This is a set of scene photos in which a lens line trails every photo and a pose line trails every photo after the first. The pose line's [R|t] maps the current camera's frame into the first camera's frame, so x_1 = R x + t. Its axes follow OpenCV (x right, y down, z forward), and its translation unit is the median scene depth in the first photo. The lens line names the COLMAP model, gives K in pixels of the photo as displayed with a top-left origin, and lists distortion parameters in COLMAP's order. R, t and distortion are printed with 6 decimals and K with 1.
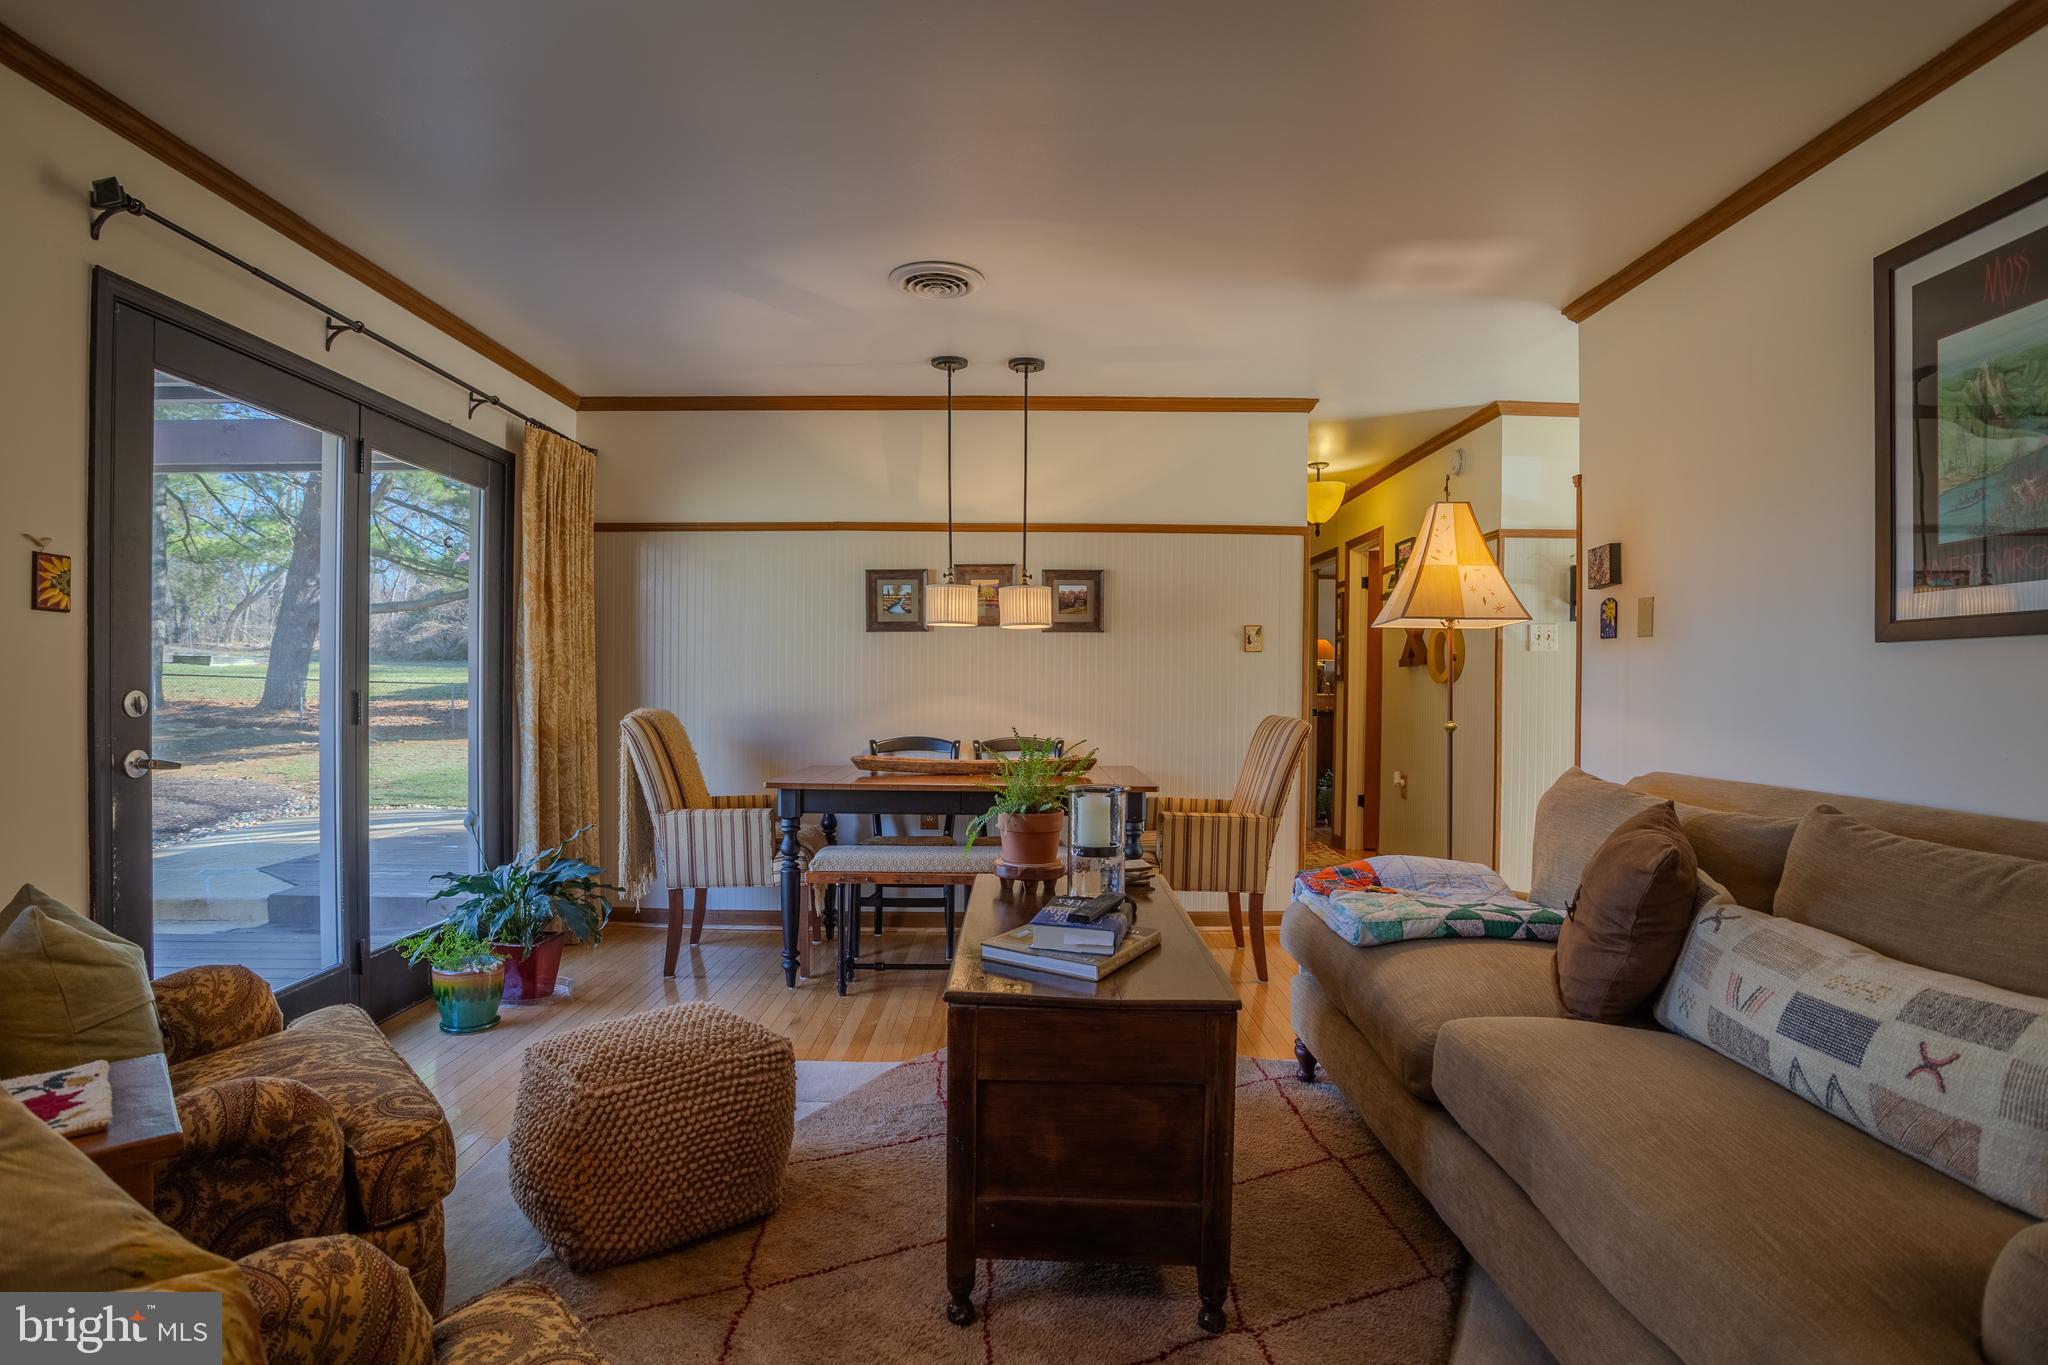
lens RADIAL K [[1016.3, 0, 1027.5], [0, 1016.3, 694.8], [0, 0, 1]] dist [-0.059472, 0.028854]
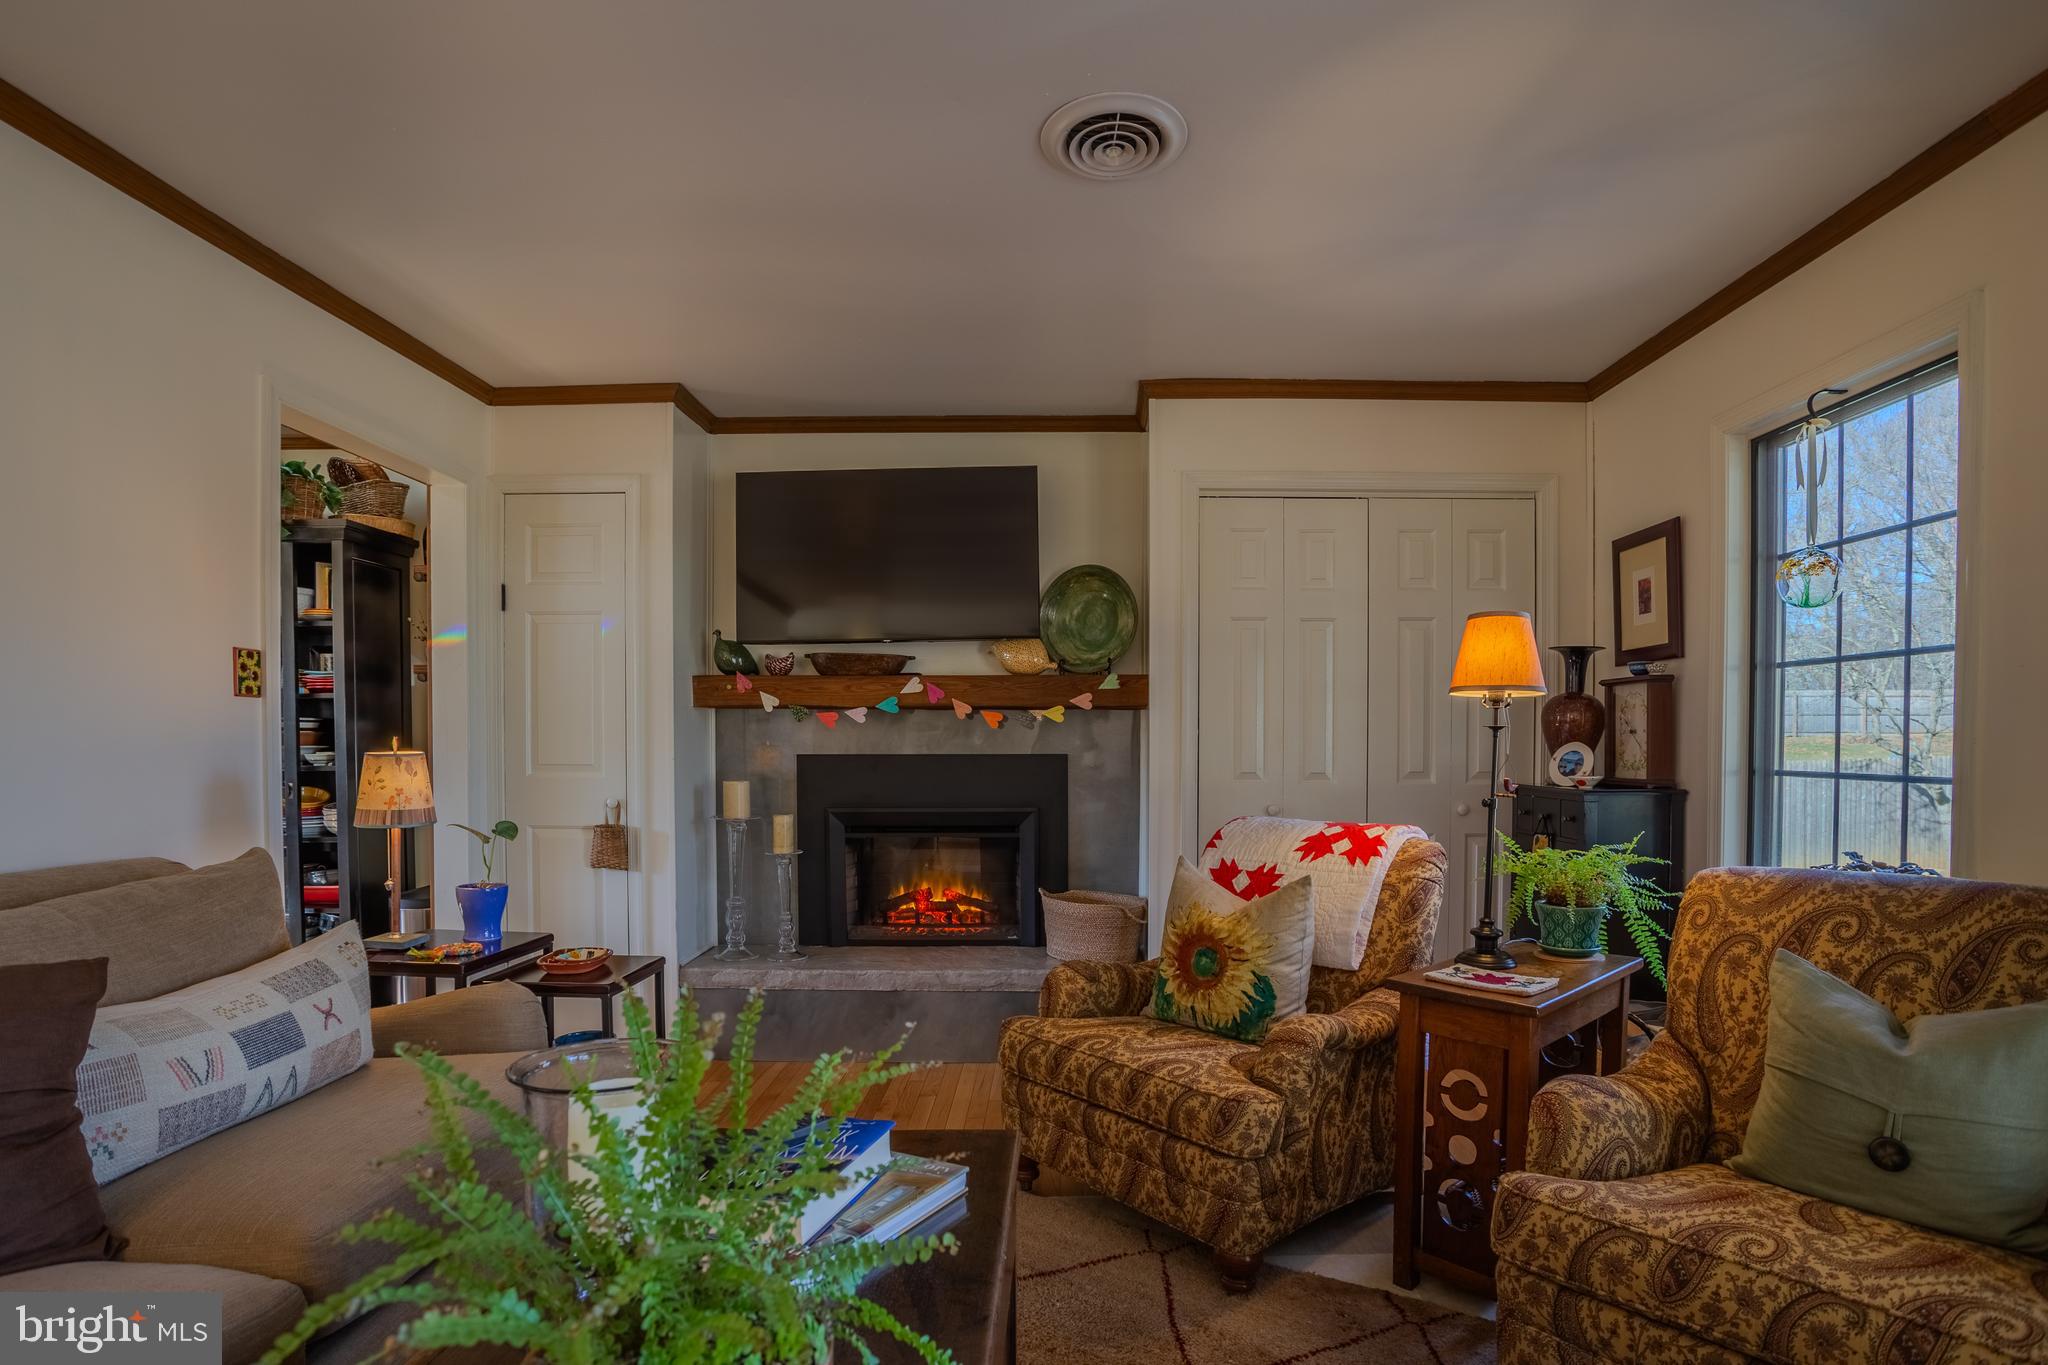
lens RADIAL K [[1027.4, 0, 1053.0], [0, 1027.4, 750.2], [0, 0, 1]] dist [-0.043982, 0.002137]
pose [[-0.999736, -0.004961, 0.022428, -0.064730], [-0.004643, 0.999888, 0.014212, -0.012181], [-0.022496, 0.014104, -0.999647, 0.961616]]
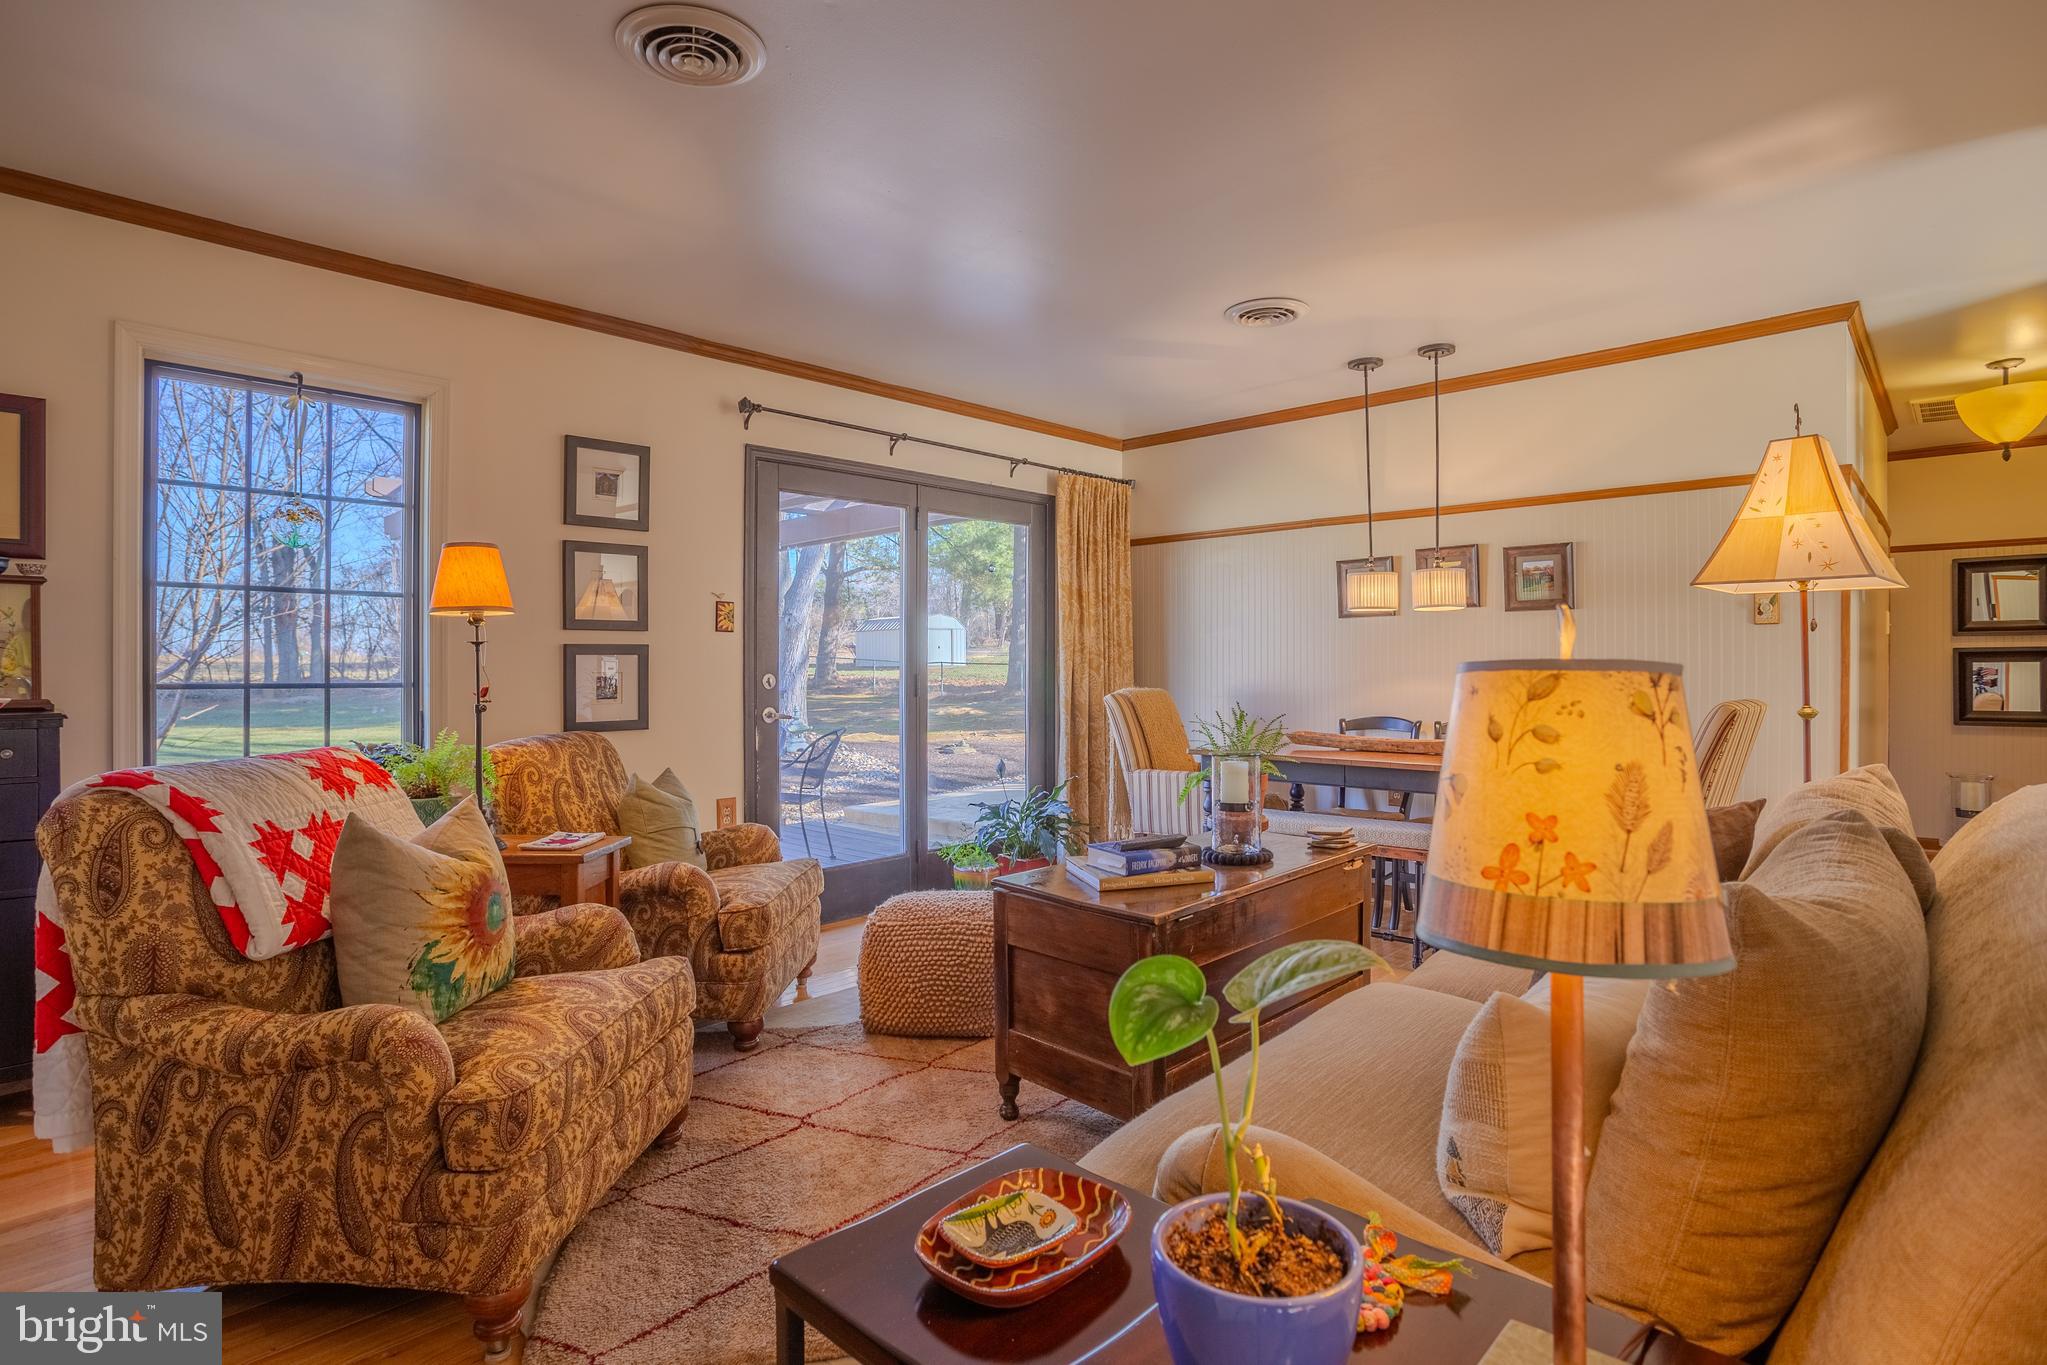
lens RADIAL K [[1000.0, 0, 1012.4], [0, 1000.0, 673.3], [0, 0, 1]] dist [-0.073119, 0.026421]
pose [[0.732825, -0.004729, -0.680401, 0.463997], [0.000702, 0.999981, -0.006194, 0.004570], [0.680417, 0.004062, 0.732814, -0.014253]]
